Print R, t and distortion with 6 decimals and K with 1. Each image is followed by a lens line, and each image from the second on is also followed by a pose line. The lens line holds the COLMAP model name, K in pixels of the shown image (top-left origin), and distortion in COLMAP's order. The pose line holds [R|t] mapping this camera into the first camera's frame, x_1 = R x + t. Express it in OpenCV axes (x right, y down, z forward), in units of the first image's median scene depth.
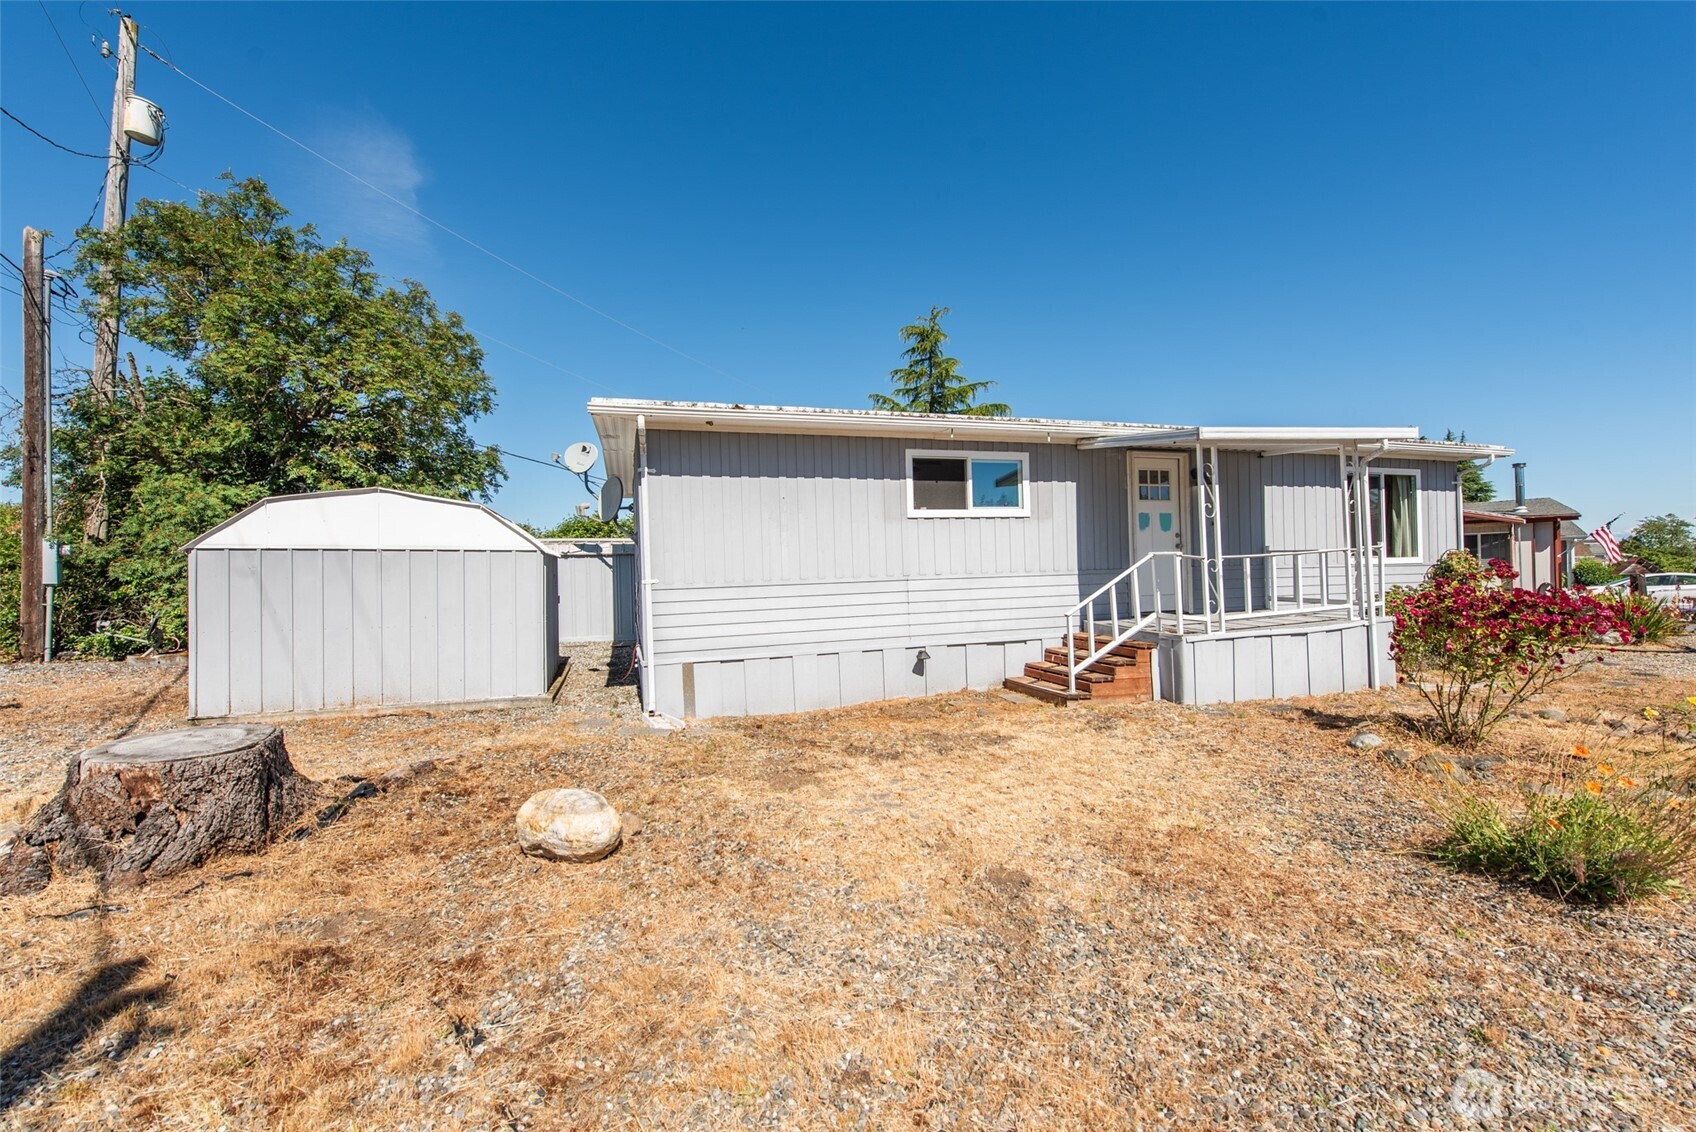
lens RADIAL K [[666.0, 0, 842.7], [0, 666.0, 568.9], [0, 0, 1]] dist [0.013124, -0.003506]
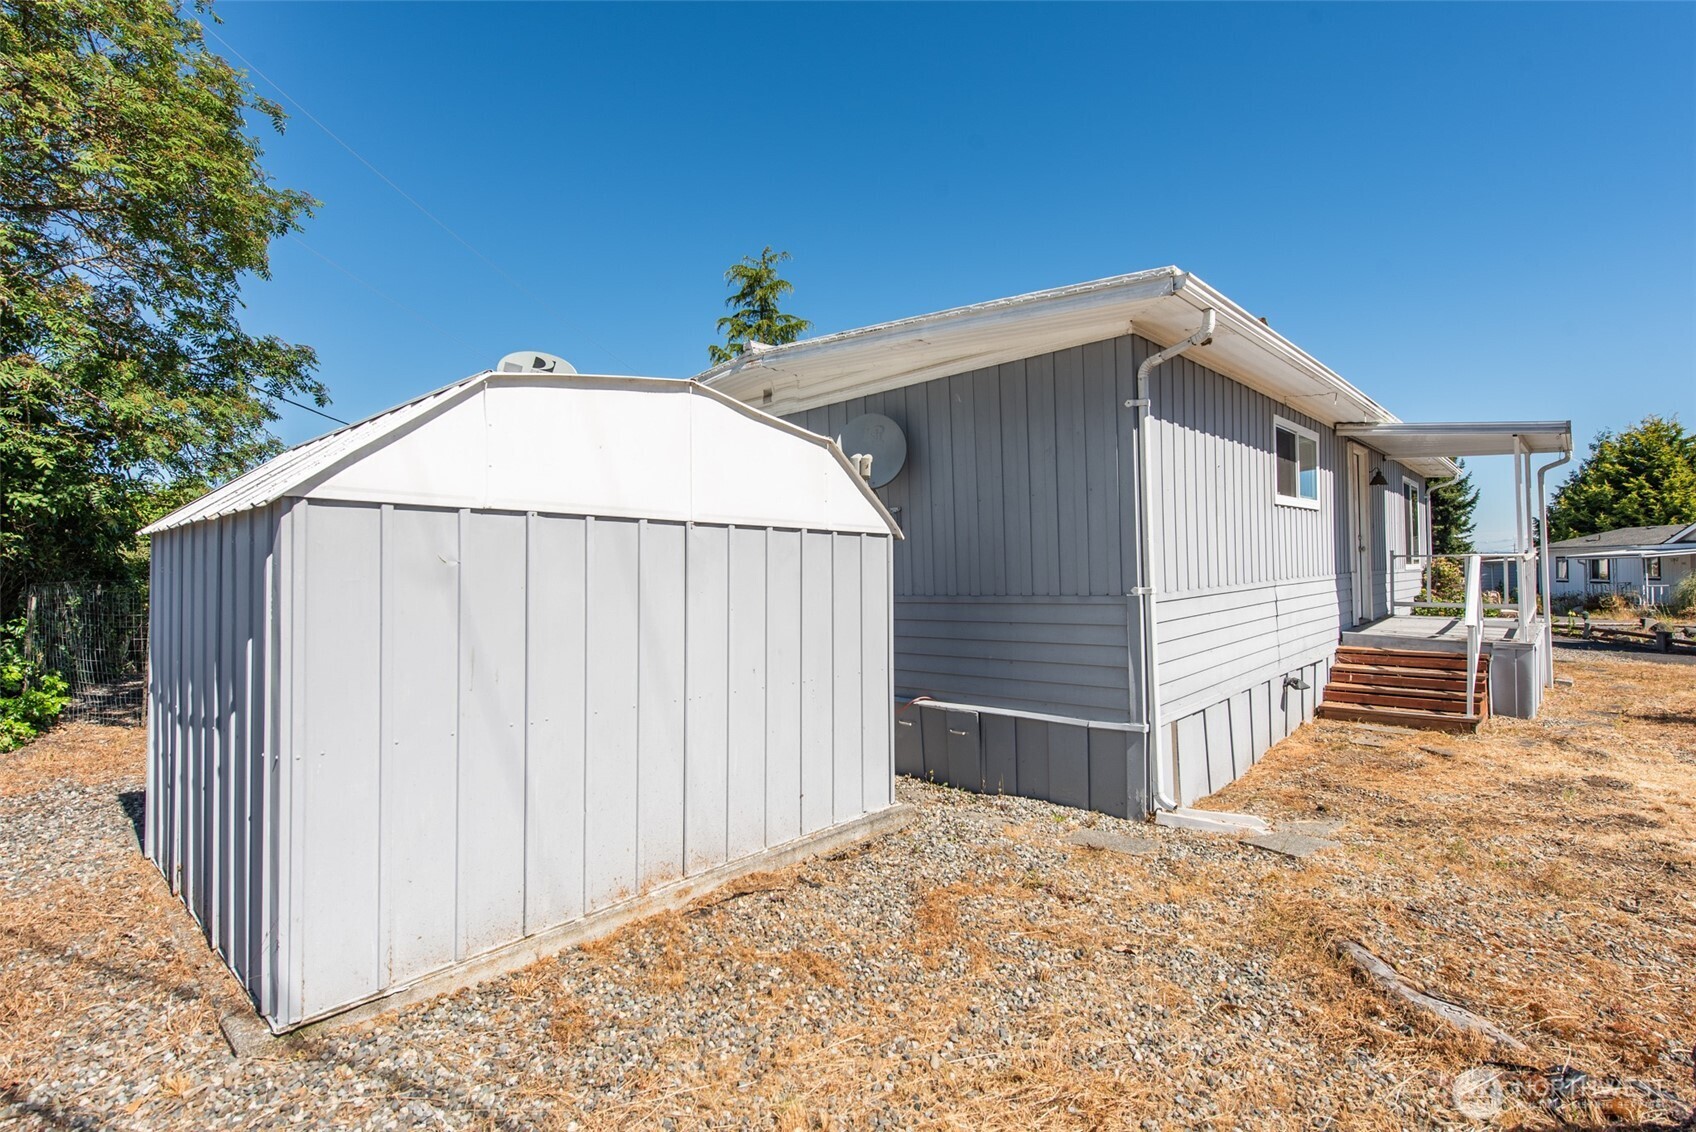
lens RADIAL K [[791.7, 0, 847.9], [0, 791.7, 560.0], [0, 0, 1]] dist [0.000854, 0.000028]
pose [[0.871383, 0.009703, 0.490507, -0.804343], [0.001992, 0.999726, -0.023316, 0.008260], [-0.490599, 0.021294, 0.871125, 0.468410]]
